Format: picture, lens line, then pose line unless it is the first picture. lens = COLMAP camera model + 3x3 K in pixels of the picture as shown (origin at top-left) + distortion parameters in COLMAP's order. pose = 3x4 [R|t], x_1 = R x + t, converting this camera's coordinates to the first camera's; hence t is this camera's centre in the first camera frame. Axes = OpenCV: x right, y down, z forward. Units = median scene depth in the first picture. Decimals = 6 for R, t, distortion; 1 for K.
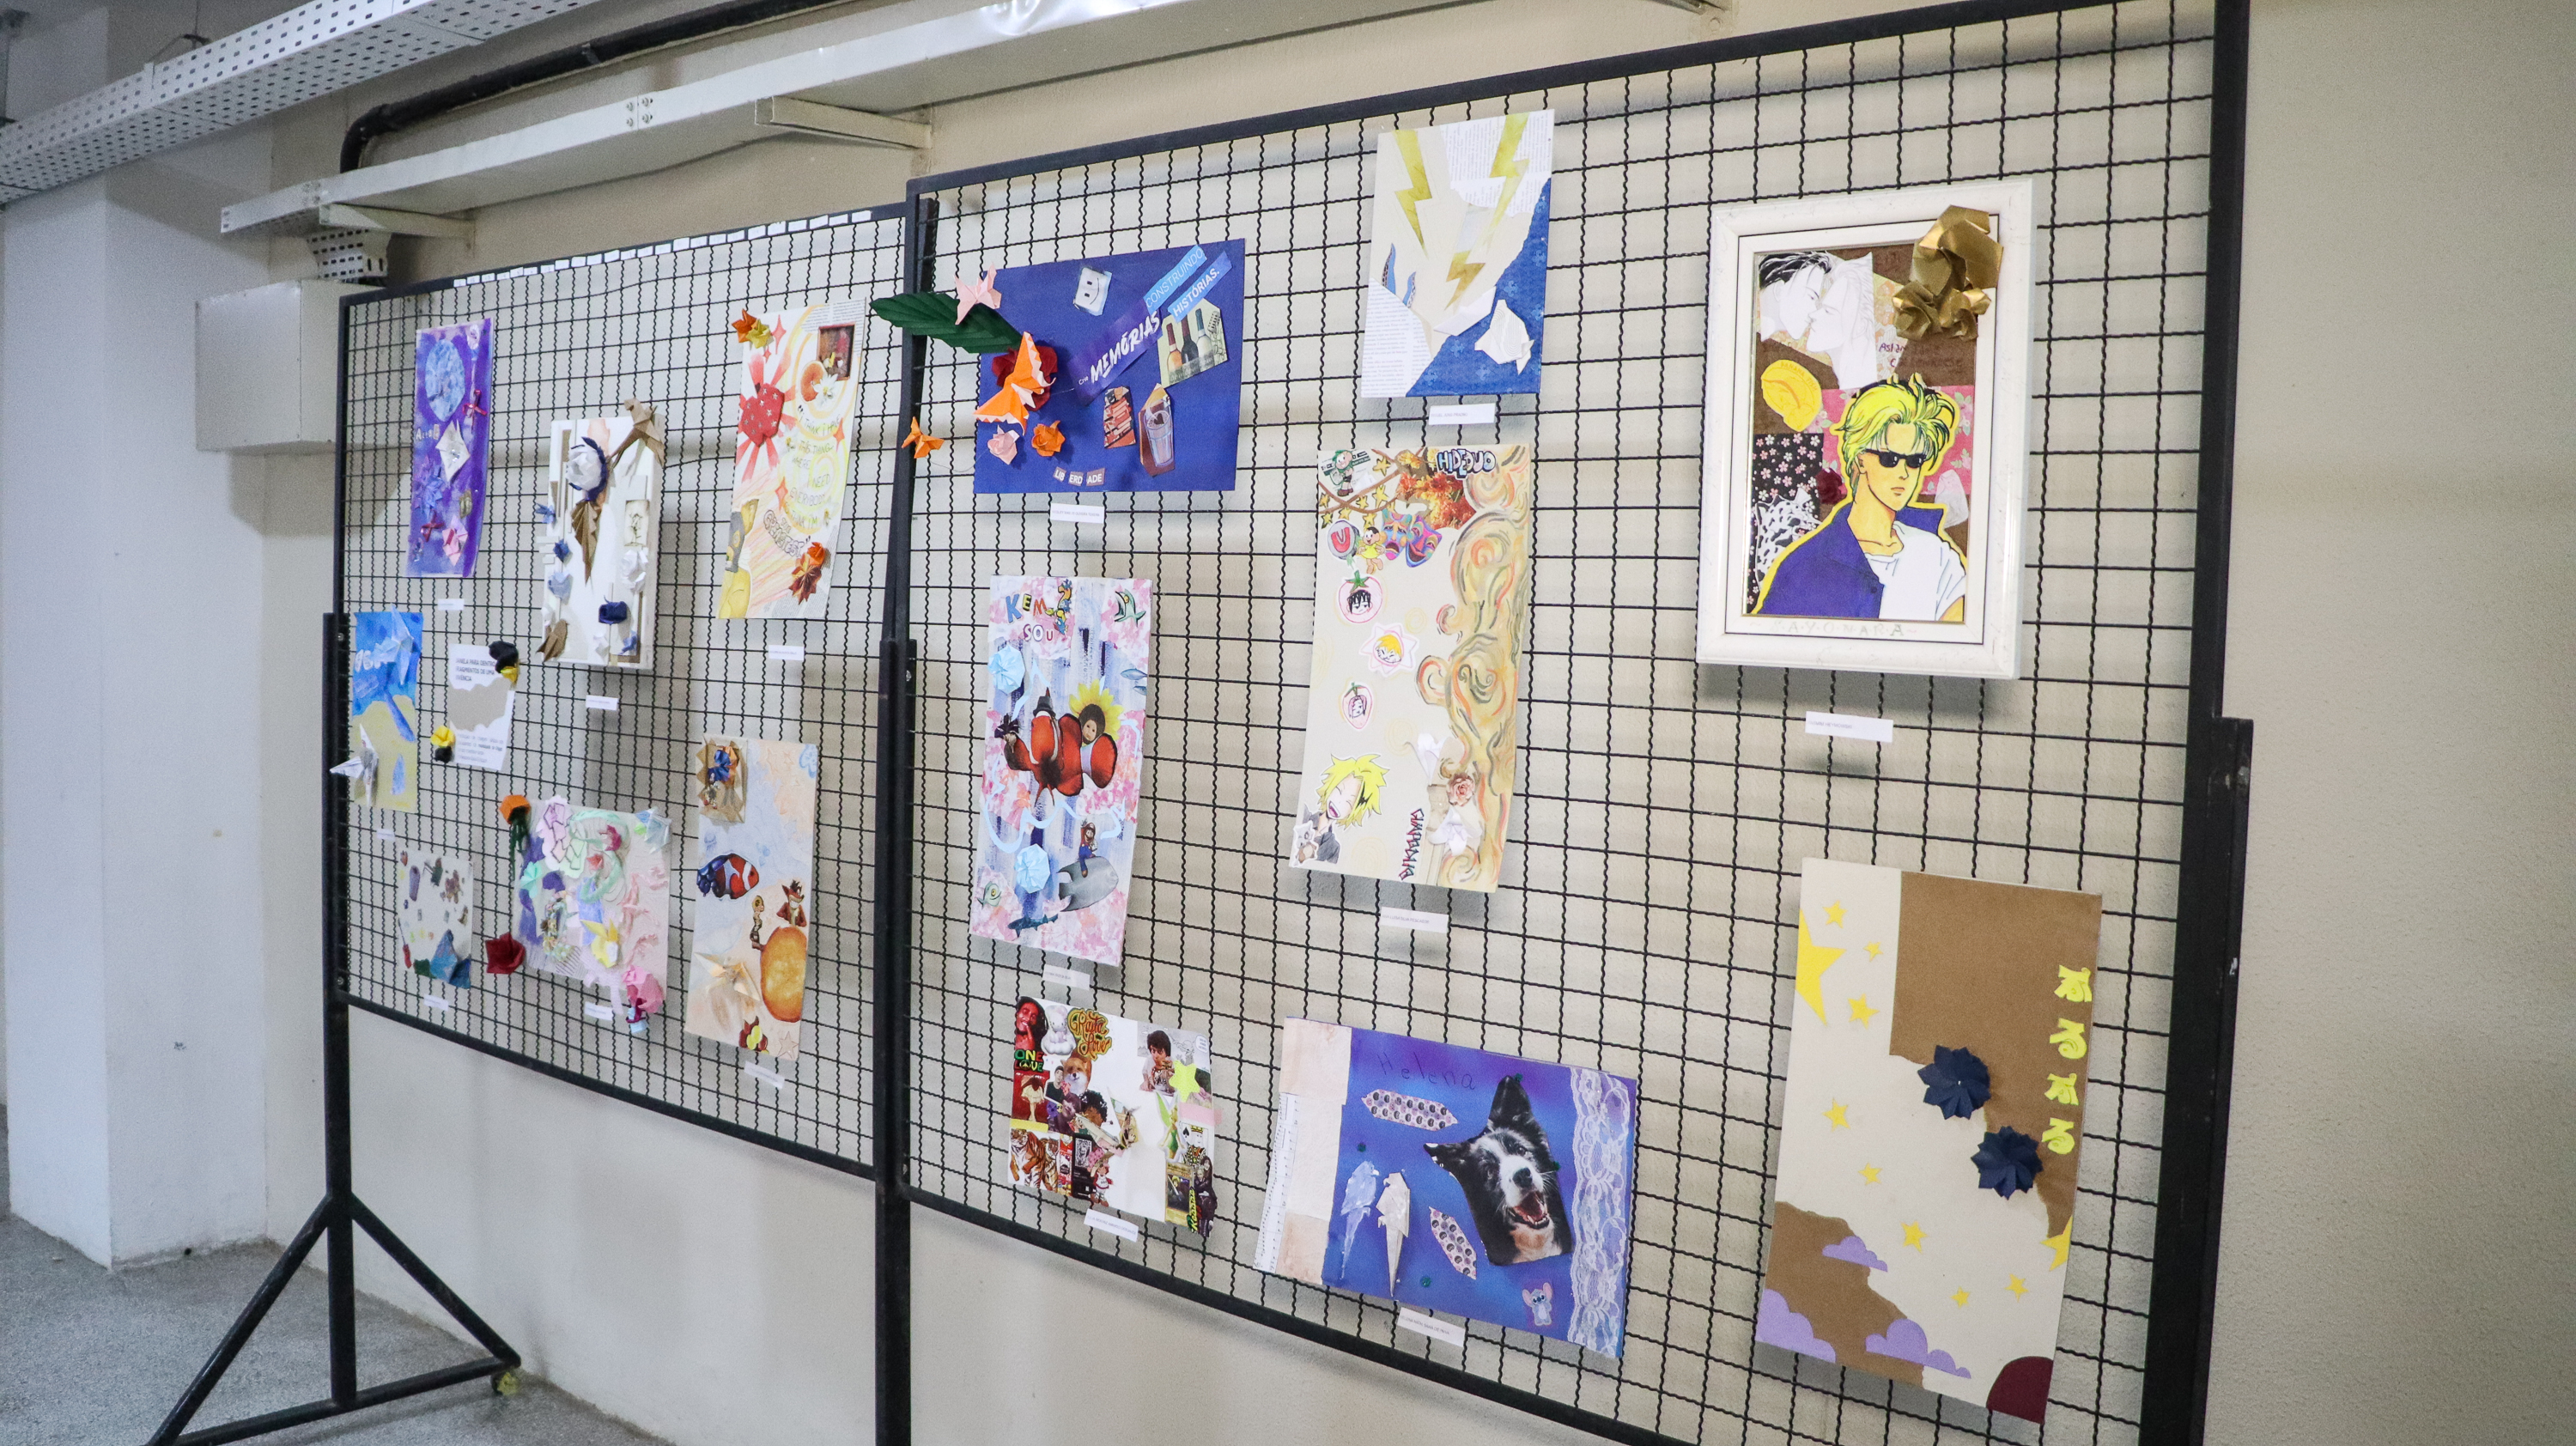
lens RADIAL K [[2157.2, 0, 1288.0], [0, 2157.2, 723.0], [0, 0, 1]] dist [-0.196021, 0.173099]
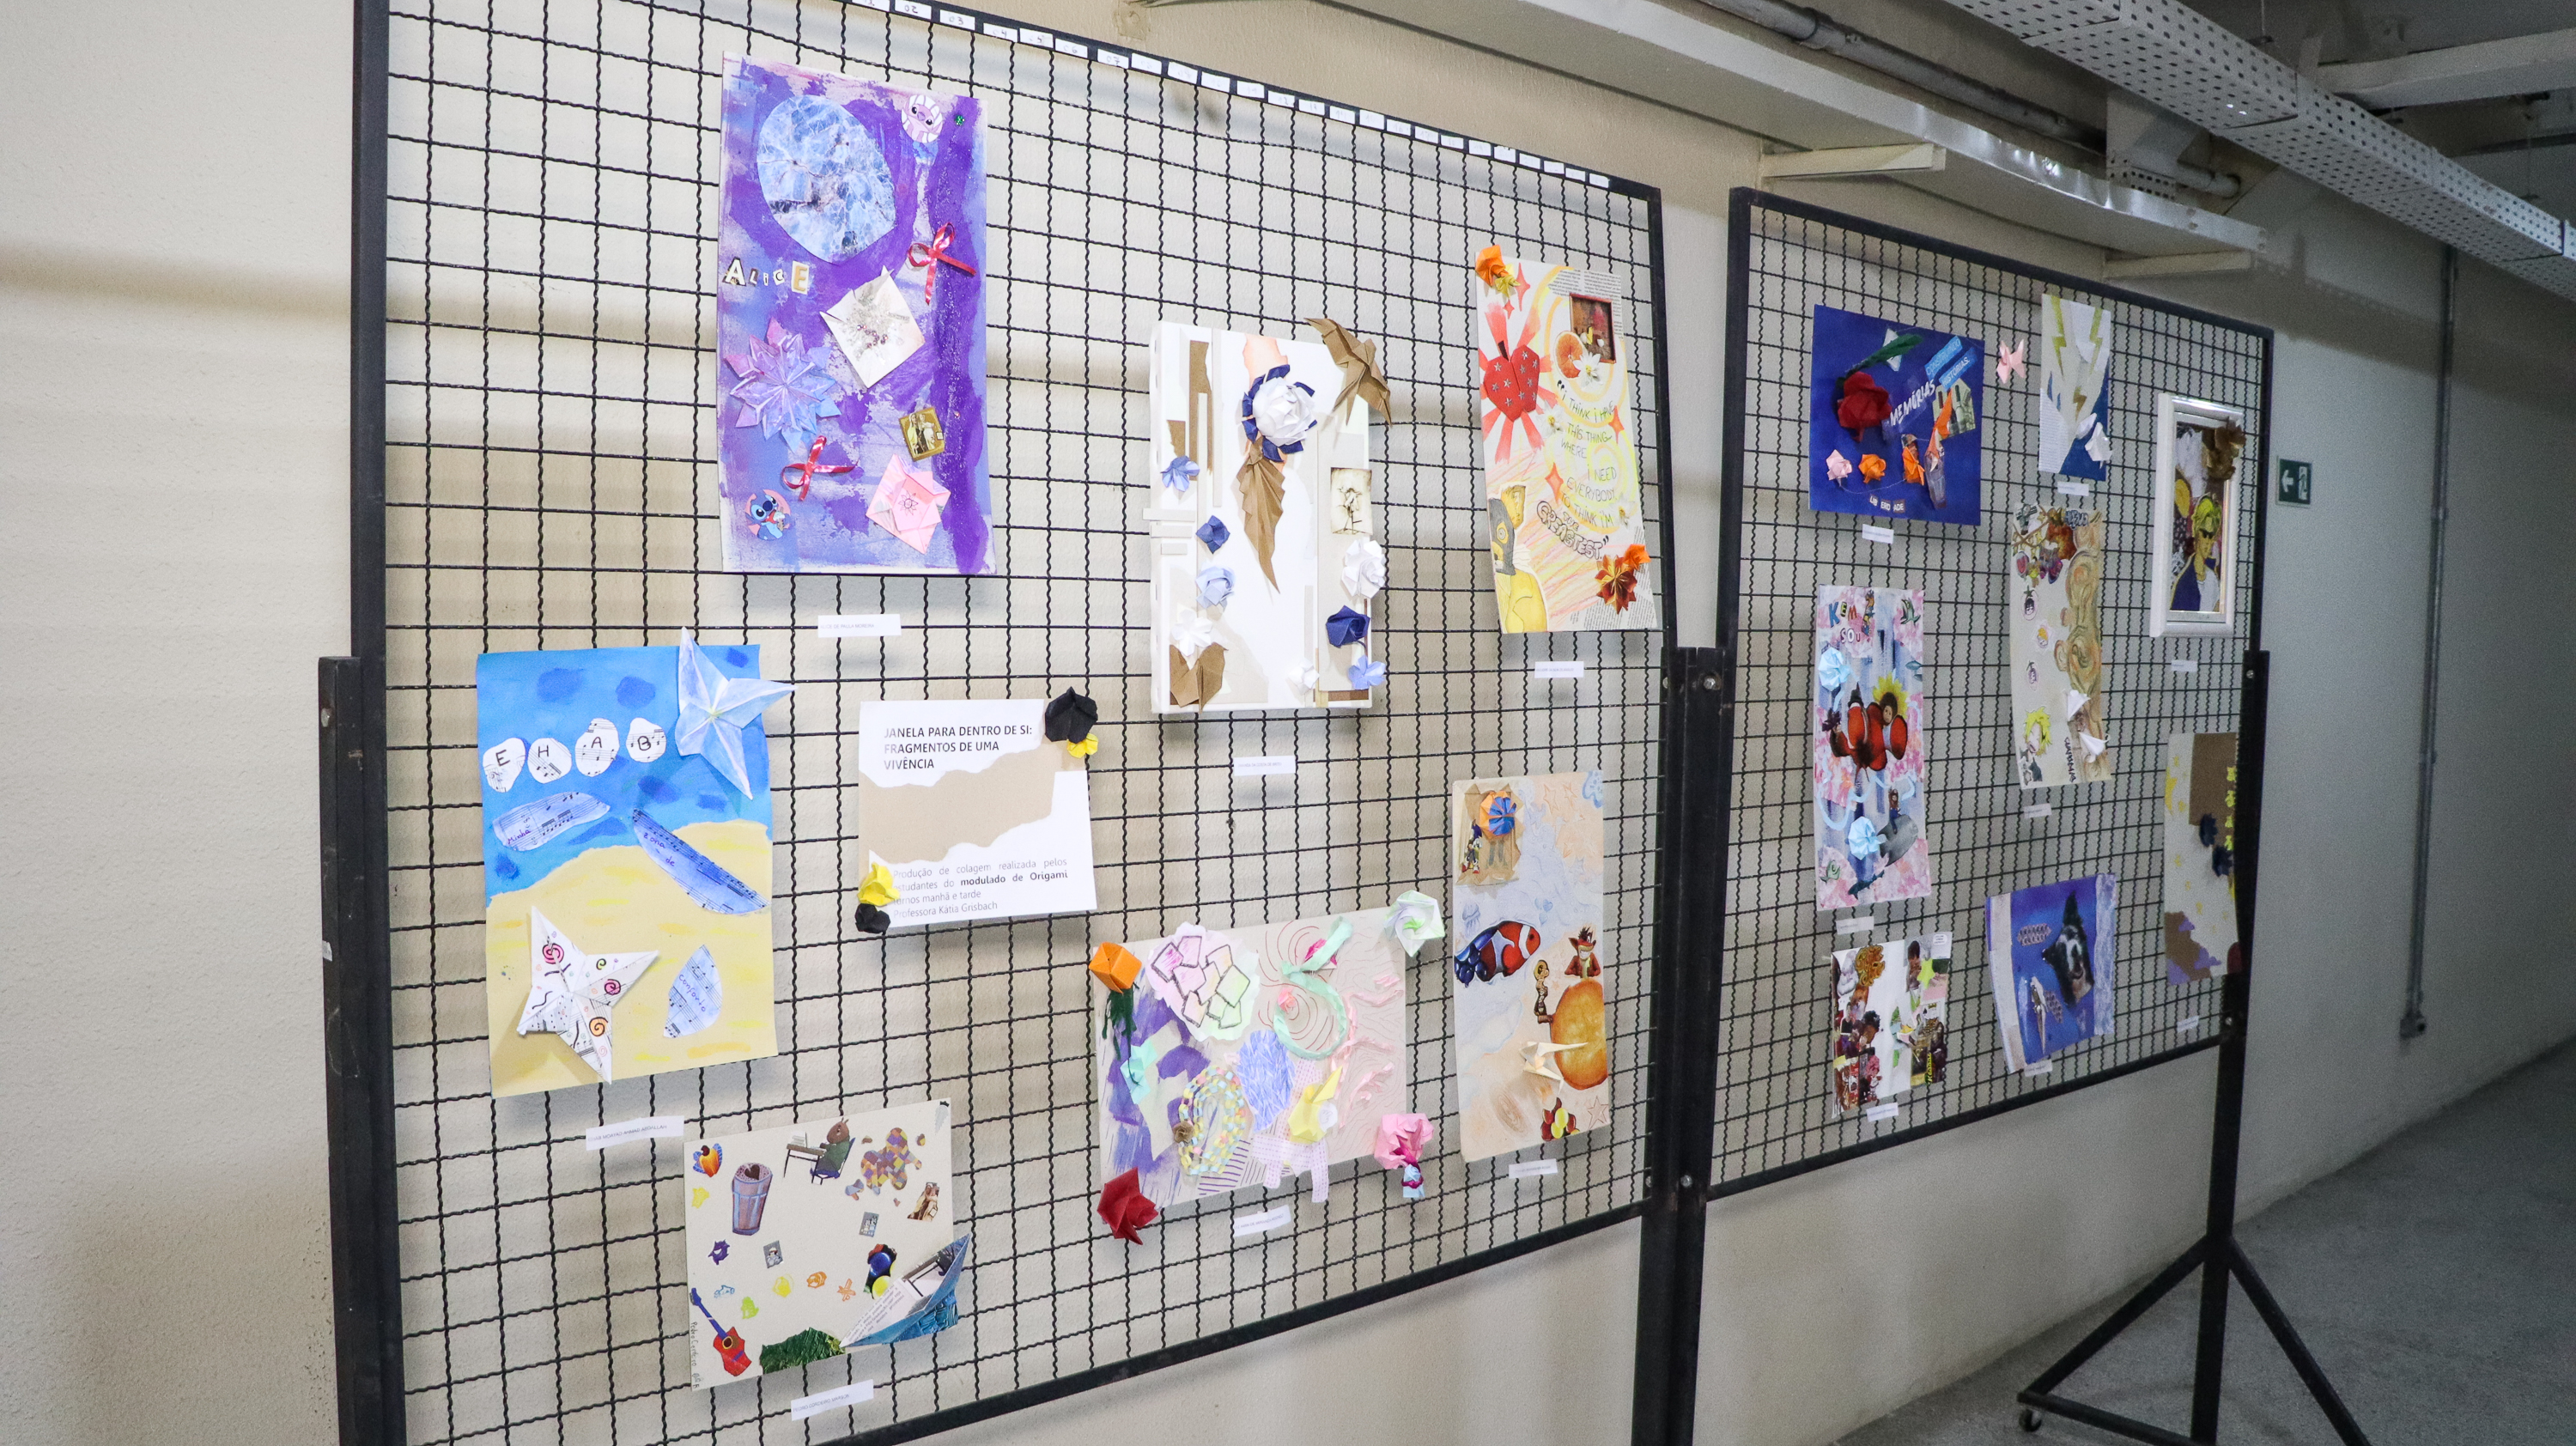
lens RADIAL K [[2157.2, 0, 1288.0], [0, 2157.2, 723.0], [0, 0, 1]] dist [-0.196021, 0.173099]
pose [[0.093037, -0.088289, 0.991740, -1.284469], [0.036317, 0.995699, 0.085235, -0.103792], [-0.995000, 0.028087, 0.095844, 1.196142]]
